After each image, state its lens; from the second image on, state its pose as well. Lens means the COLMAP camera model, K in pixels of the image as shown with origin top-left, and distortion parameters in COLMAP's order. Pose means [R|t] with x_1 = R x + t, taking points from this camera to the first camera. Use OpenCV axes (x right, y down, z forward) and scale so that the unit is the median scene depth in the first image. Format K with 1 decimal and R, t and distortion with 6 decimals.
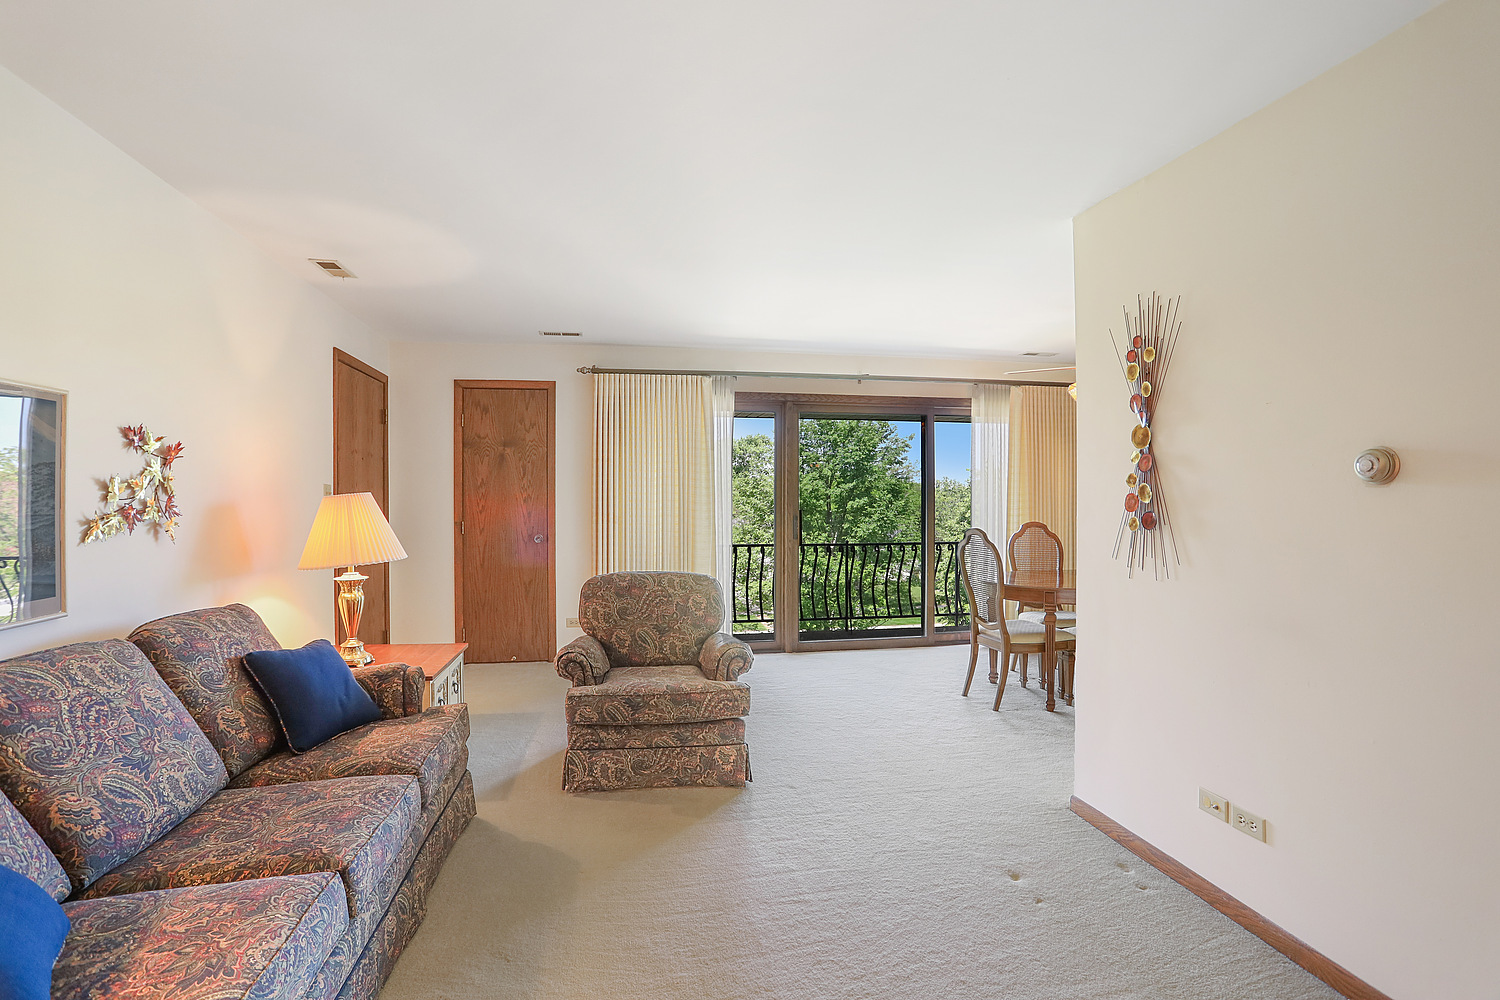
lens RADIAL K [[740.8, 0, 759.0], [0, 740.8, 494.9], [0, 0, 1]] dist [-0.037376, 0.008639]
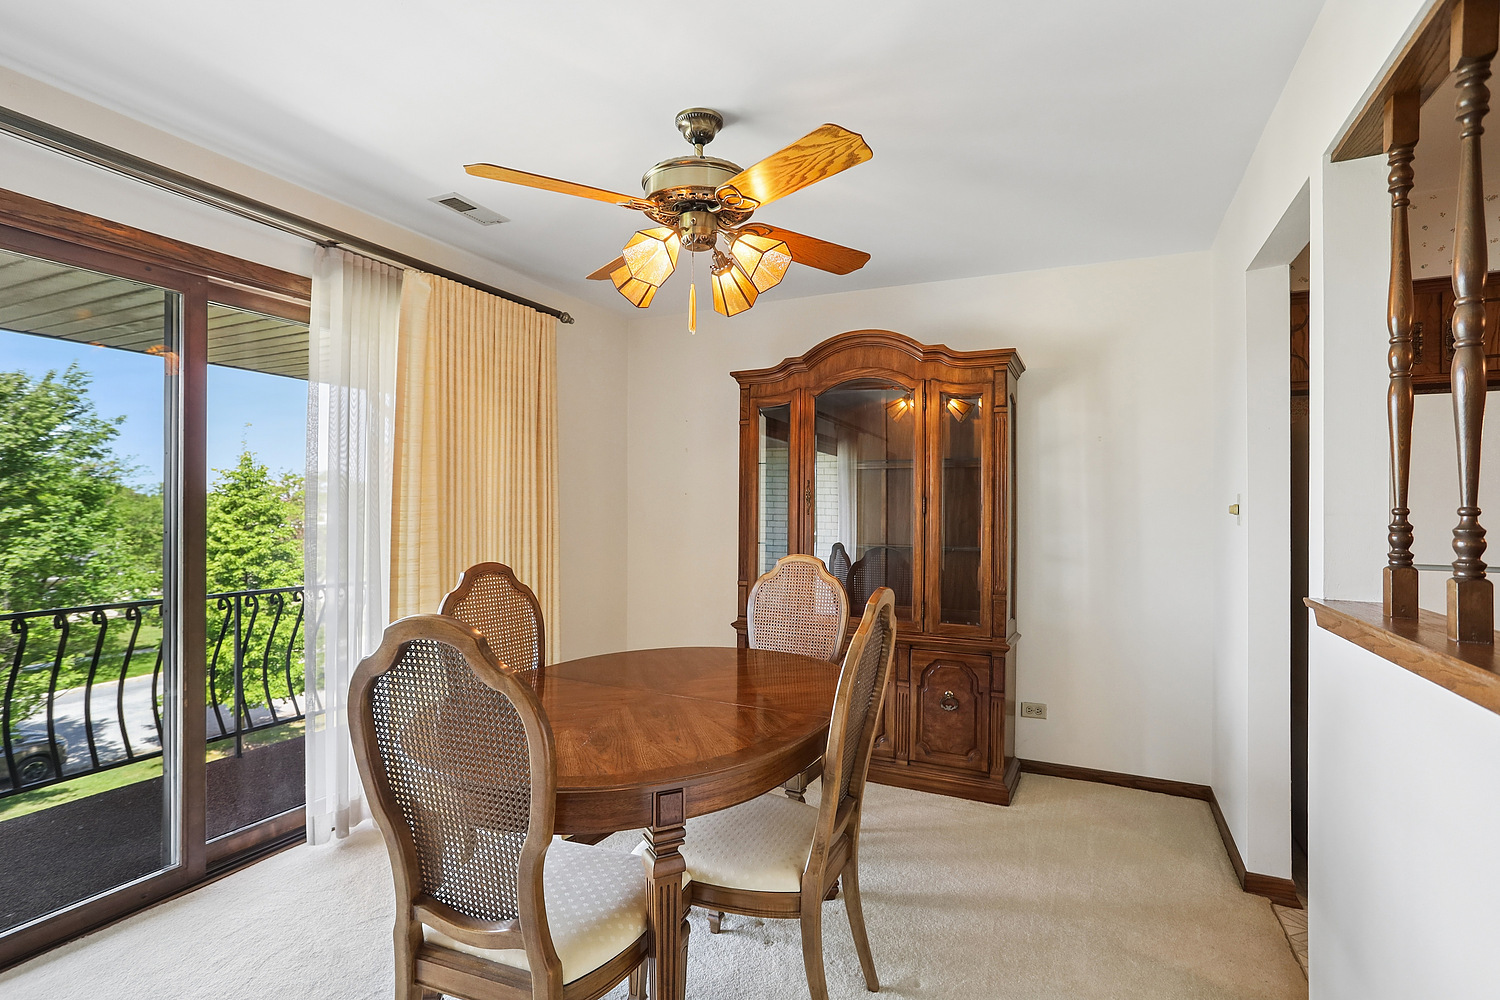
lens RADIAL K [[740.8, 0, 754.7], [0, 740.8, 501.9], [0, 0, 1]] dist [-0.037376, 0.008639]
pose [[0.600813, 0.012056, 0.799299, 0.026437], [-0.008141, 0.999927, -0.008963, 0.000727], [-0.799348, -0.001122, 0.600867, 0.136341]]
